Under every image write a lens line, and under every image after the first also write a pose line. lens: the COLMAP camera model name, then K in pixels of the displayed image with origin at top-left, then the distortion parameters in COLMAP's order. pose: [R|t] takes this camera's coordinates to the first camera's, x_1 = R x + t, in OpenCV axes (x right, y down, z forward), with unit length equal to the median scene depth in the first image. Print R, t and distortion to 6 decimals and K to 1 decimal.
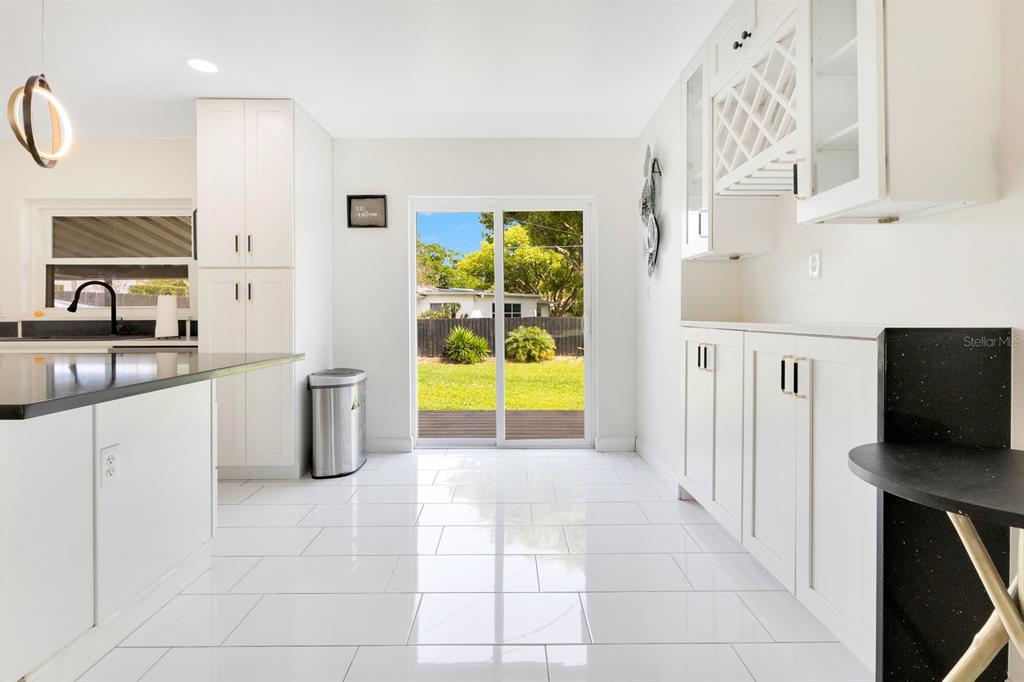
lens RADIAL K [[493.9, 0, 508.2], [0, 493.9, 314.1], [0, 0, 1]] dist [-0.013349, 0.003580]
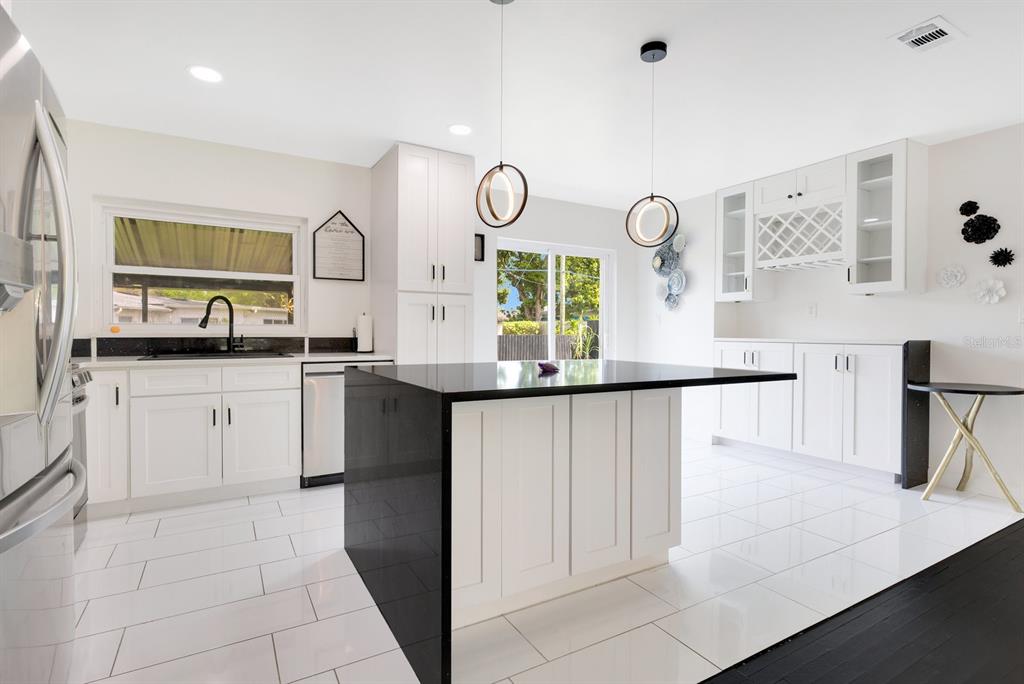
lens RADIAL K [[493.9, 0, 503.0], [0, 493.9, 334.6], [0, 0, 1]] dist [-0.013349, 0.003580]
pose [[0.876336, 0.003952, 0.481684, -0.836978], [-0.006300, 0.999975, 0.003256, 0.000783], [-0.481659, -0.005888, 0.876339, -0.092416]]
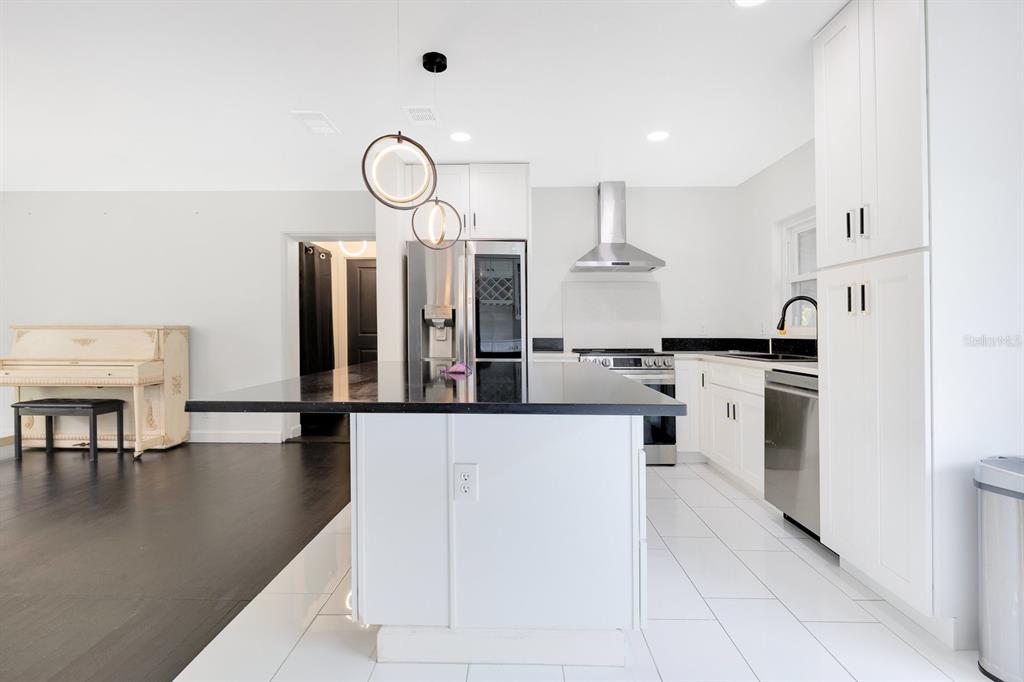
lens RADIAL K [[493.9, 0, 513.2], [0, 493.9, 329.2], [0, 0, 1]] dist [-0.013349, 0.003580]
pose [[-0.023090, 0.001406, -0.999732, 0.091291], [-0.003699, 0.999992, 0.001492, -0.004687], [0.999727, 0.003733, -0.023085, 0.493892]]
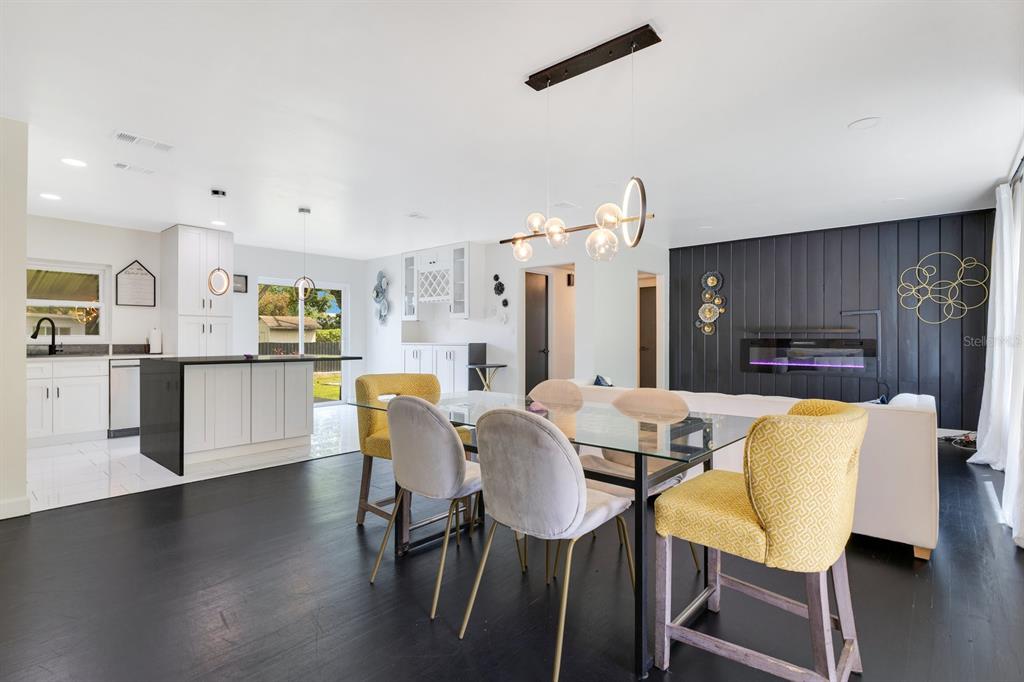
lens RADIAL K [[493.9, 0, 495.4], [0, 493.9, 333.3], [0, 0, 1]] dist [-0.013349, 0.003580]
pose [[0.682447, 0.009584, 0.730872, -1.012238], [0.000555, 0.999907, -0.013630, -0.000620], [-0.730935, 0.009708, 0.682378, -0.979563]]
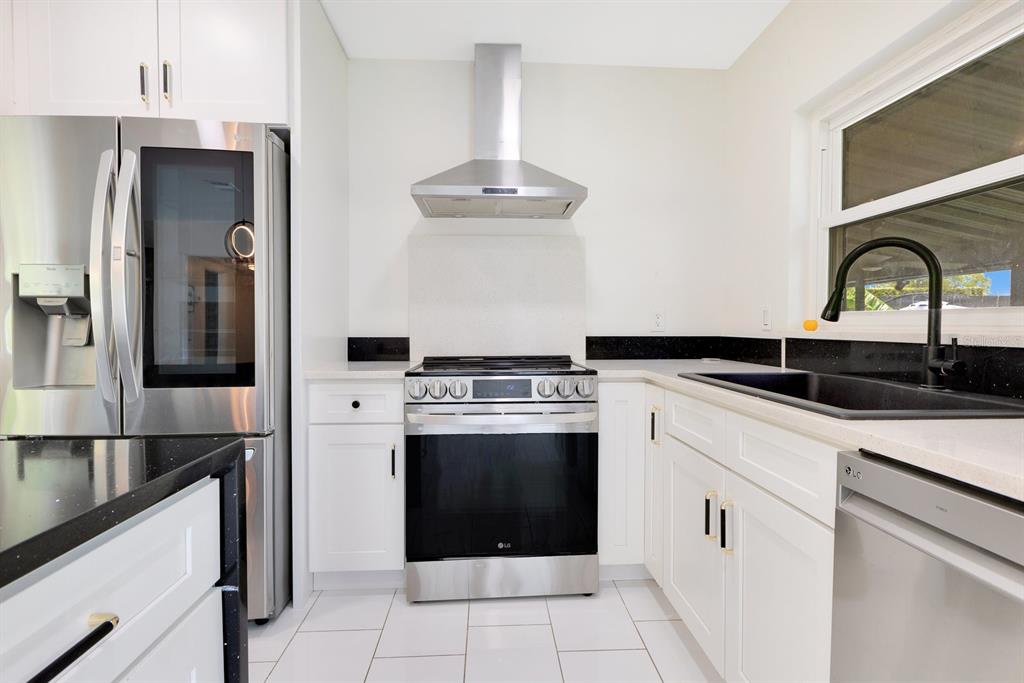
lens RADIAL K [[493.9, 0, 512.5], [0, 493.9, 342.9], [0, 0, 1]] dist [-0.013349, 0.003580]
pose [[0.039720, 0.043175, -0.998278, -0.491310], [-0.002033, 0.999067, 0.043128, -0.002986], [0.999209, 0.000316, 0.039771, 0.717482]]
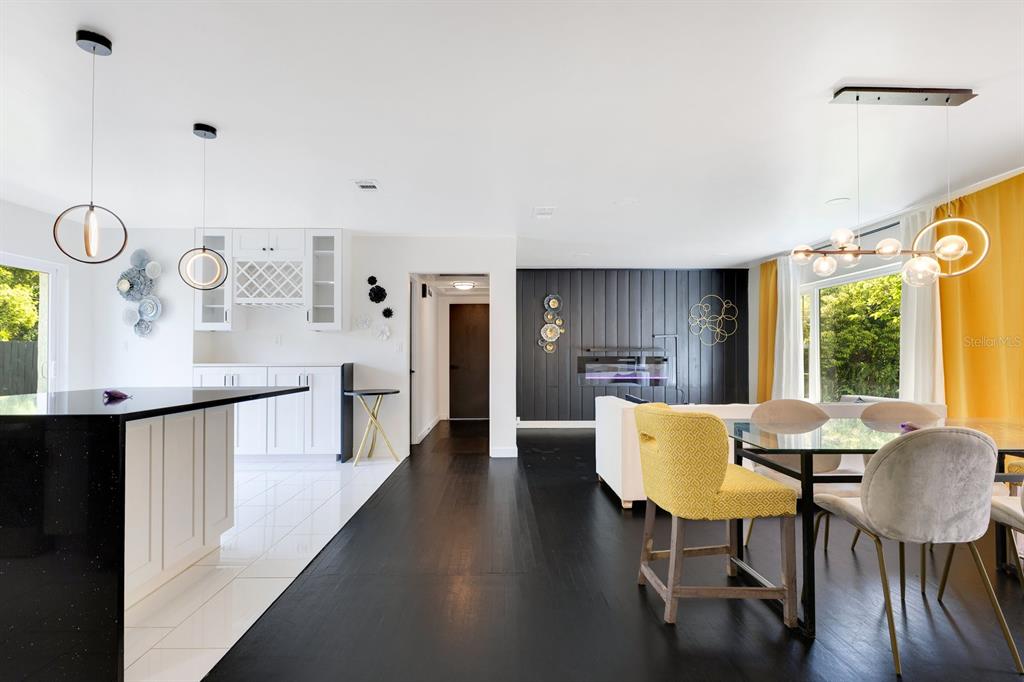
lens RADIAL K [[493.9, 0, 496.2], [0, 493.9, 350.4], [0, 0, 1]] dist [-0.013349, 0.003580]
pose [[0.003730, 0.013801, 0.999898, -1.114168], [0.005652, 0.999889, -0.013821, -0.003775], [-0.999977, 0.005703, 0.003652, -0.087084]]
